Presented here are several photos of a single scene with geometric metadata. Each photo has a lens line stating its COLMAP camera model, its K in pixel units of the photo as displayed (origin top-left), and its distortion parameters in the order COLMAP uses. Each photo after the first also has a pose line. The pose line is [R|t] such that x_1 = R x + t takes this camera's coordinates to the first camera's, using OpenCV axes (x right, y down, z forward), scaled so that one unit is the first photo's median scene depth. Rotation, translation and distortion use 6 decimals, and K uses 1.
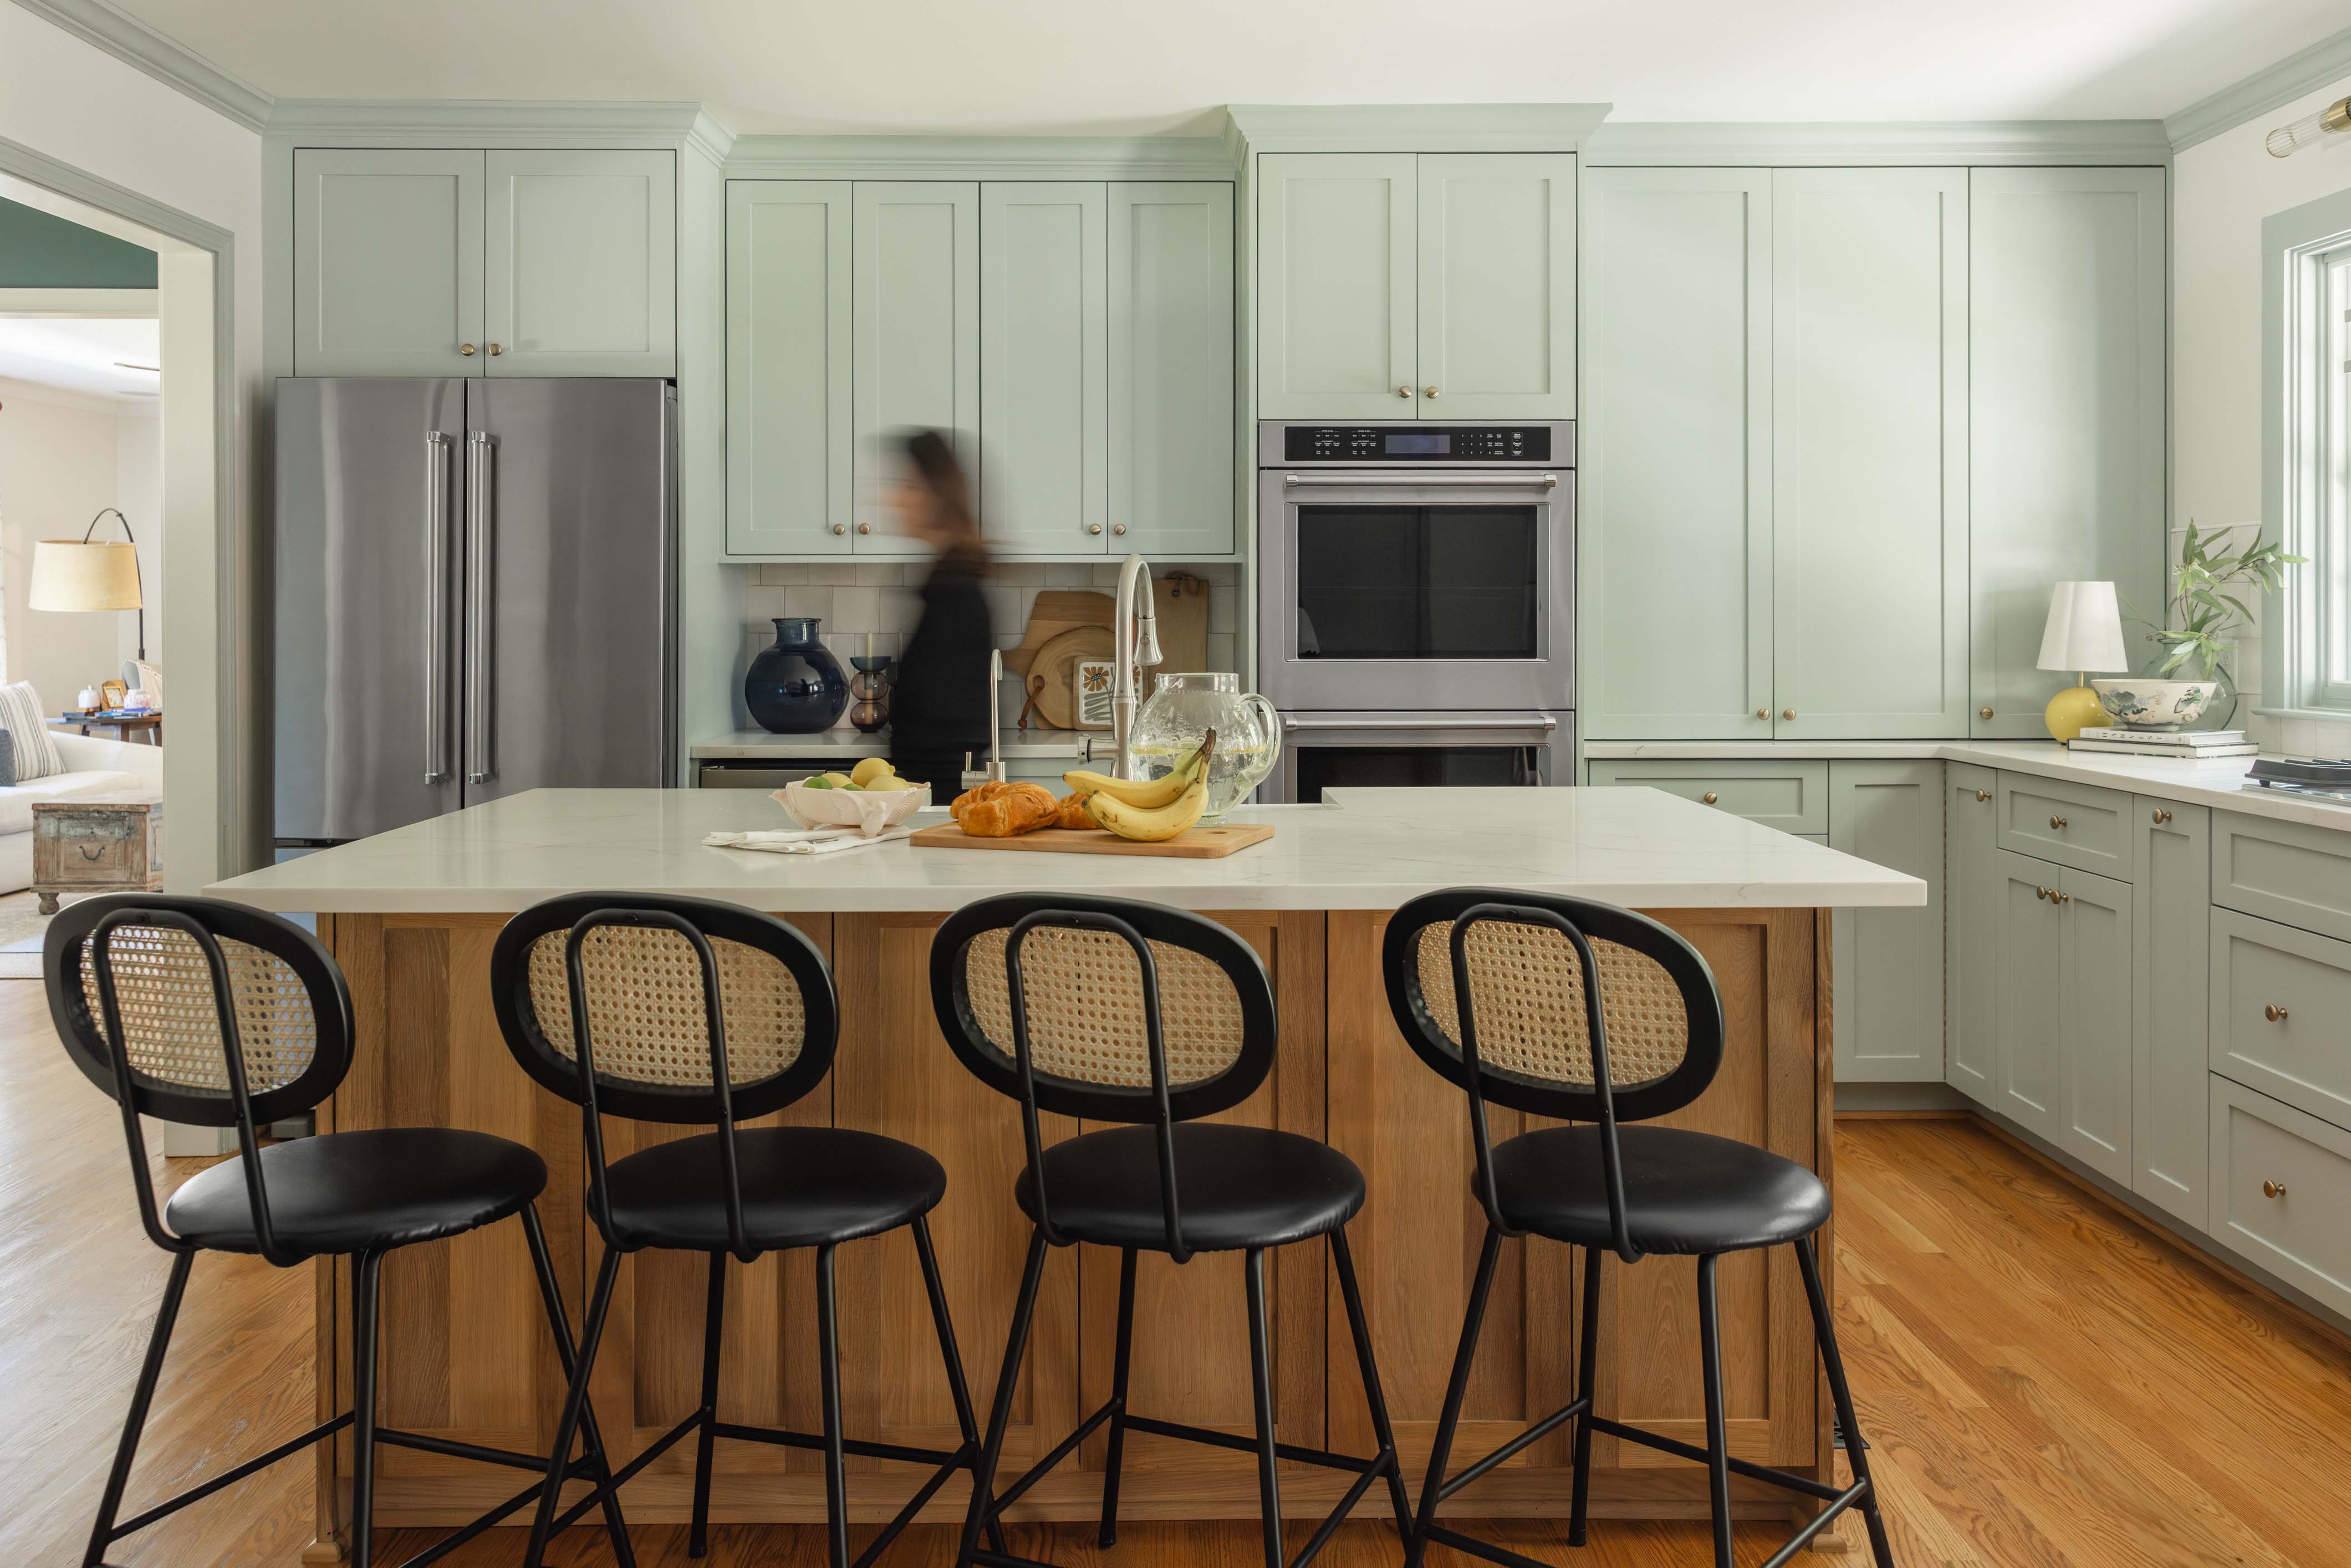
lens RADIAL K [[1999.9, 0, 1175.5], [0, 1999.9, 723.5], [0, 0, 1]] dist [0.006850, 0.006847]
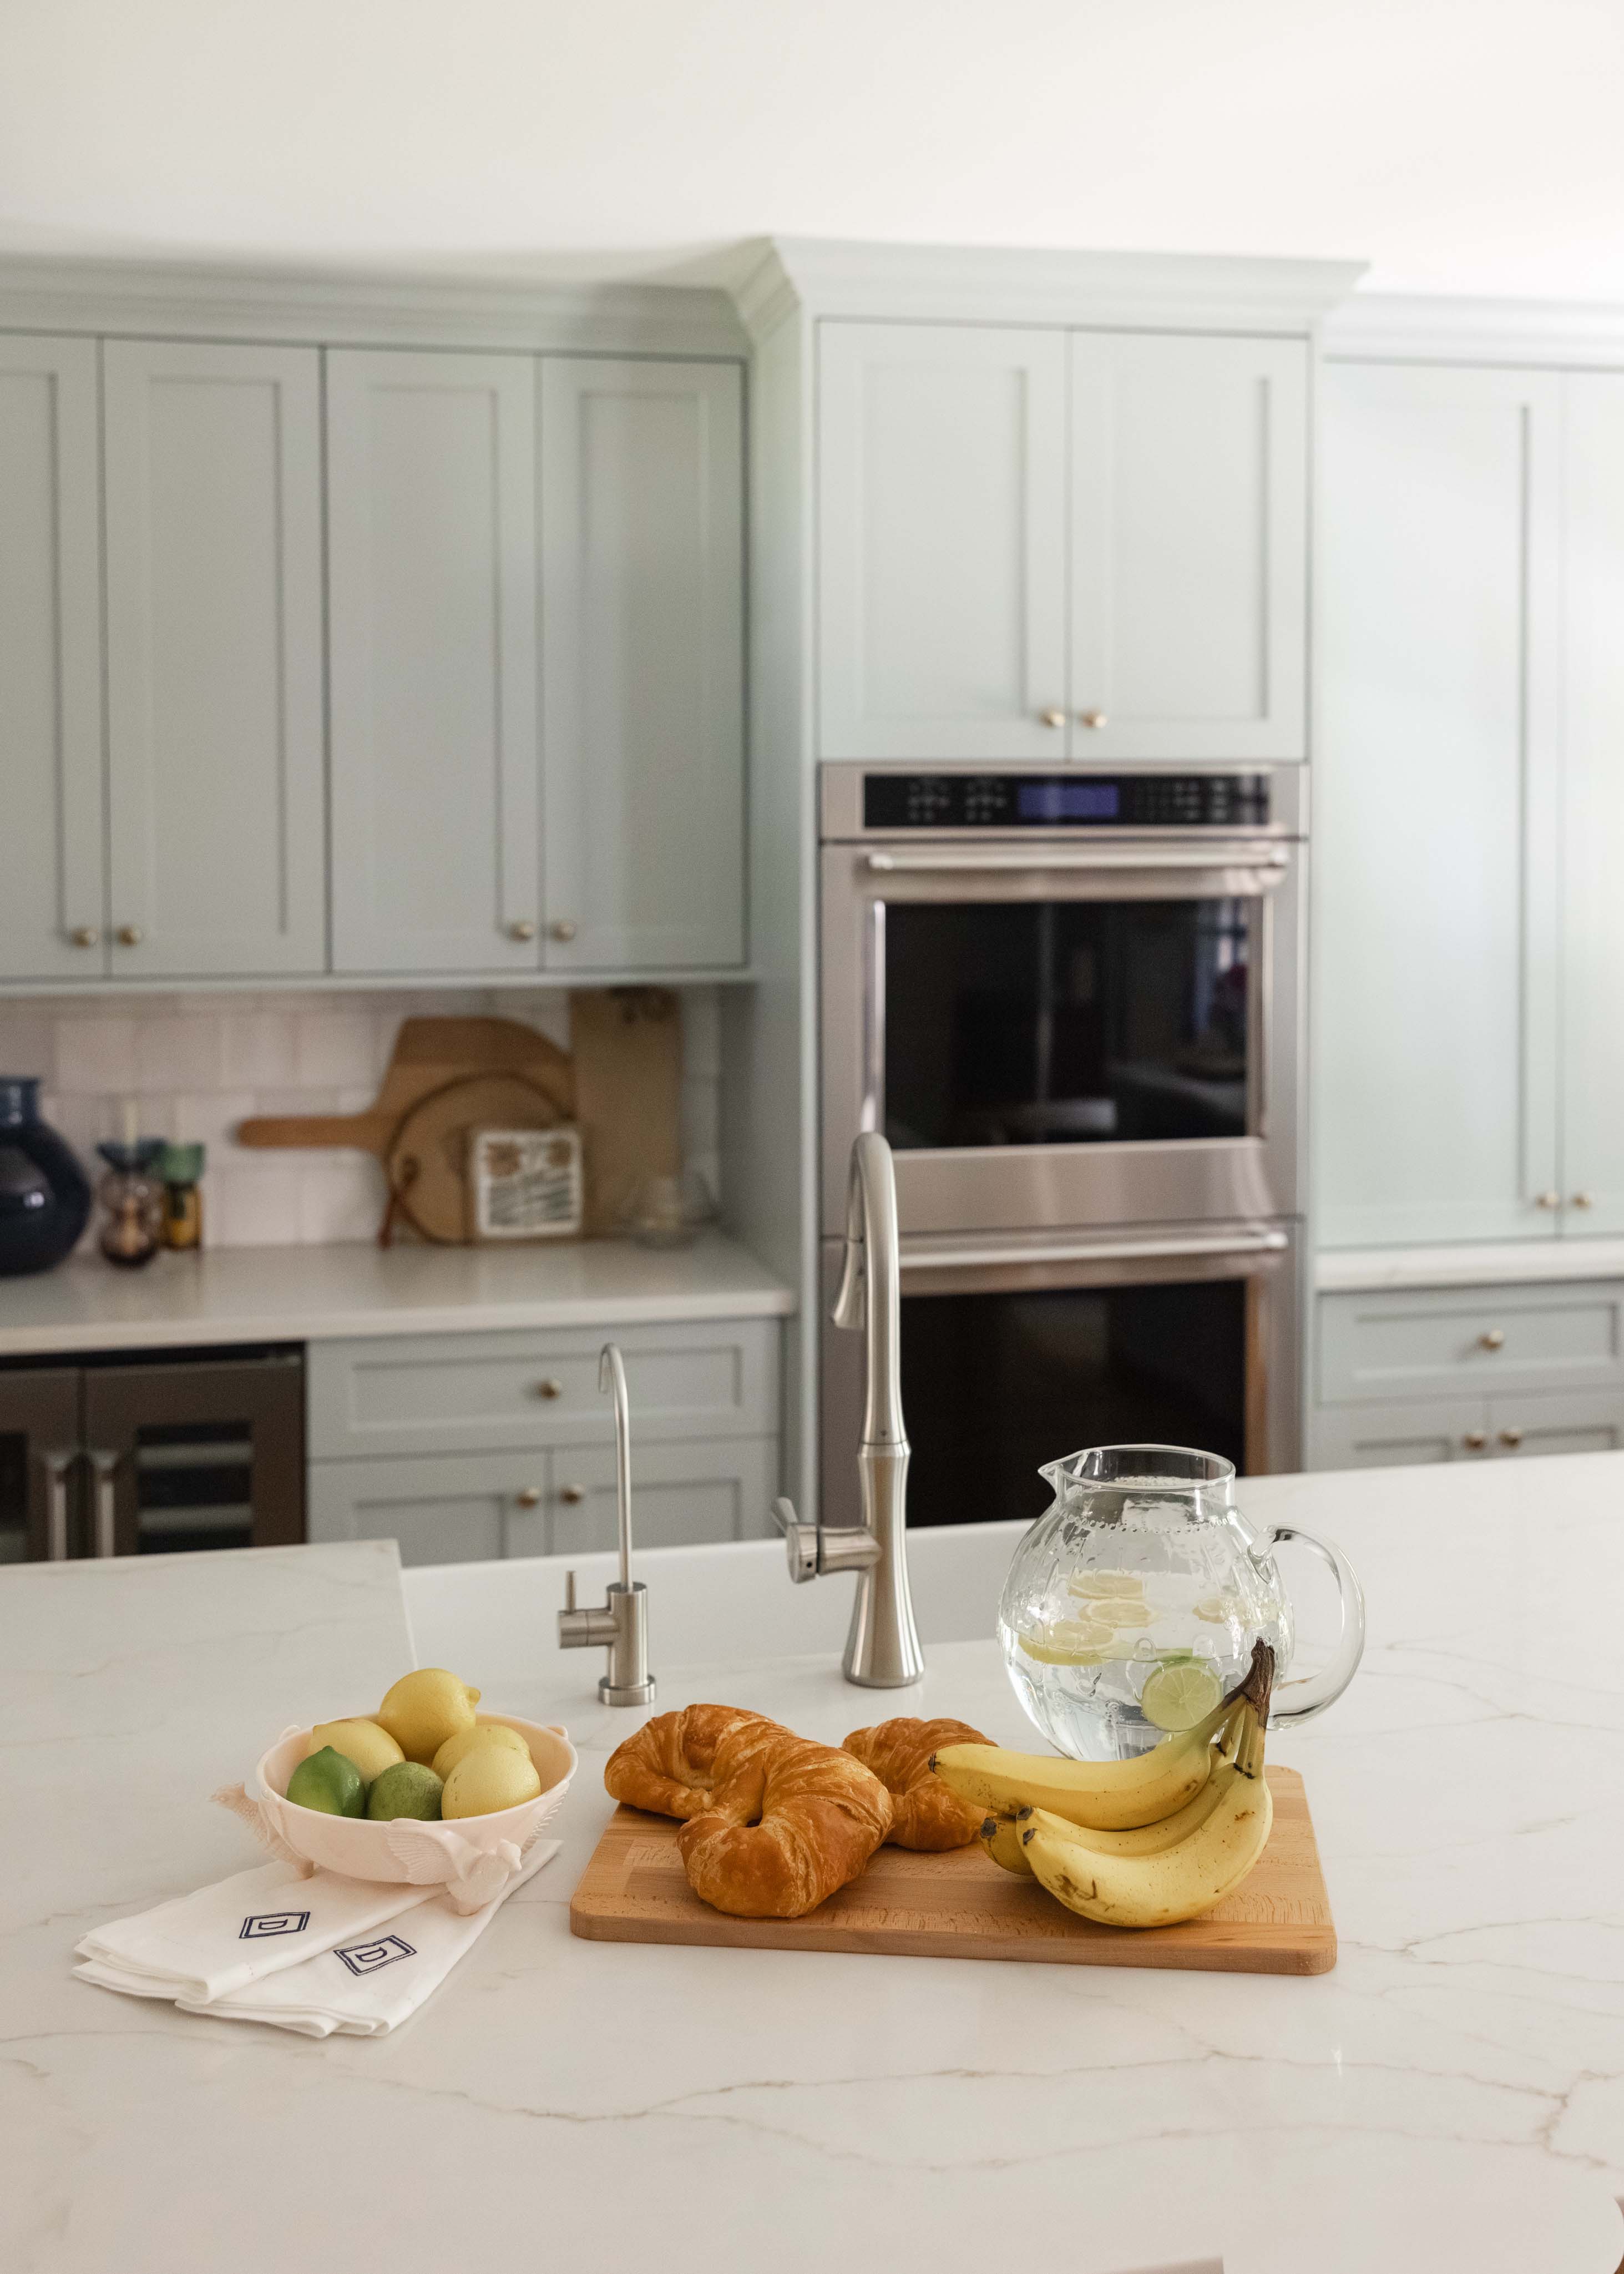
lens RADIAL K [[2432.3, 0, 811.0], [0, 2432.3, 1030.1], [0, 0, 1]] dist [0.001308, -0.003798]
pose [[0.980102, -0.018846, 0.197600, -0.104672], [0.015774, 0.999729, 0.017107, -0.081628], [-0.197869, -0.013649, 0.980134, 0.274779]]
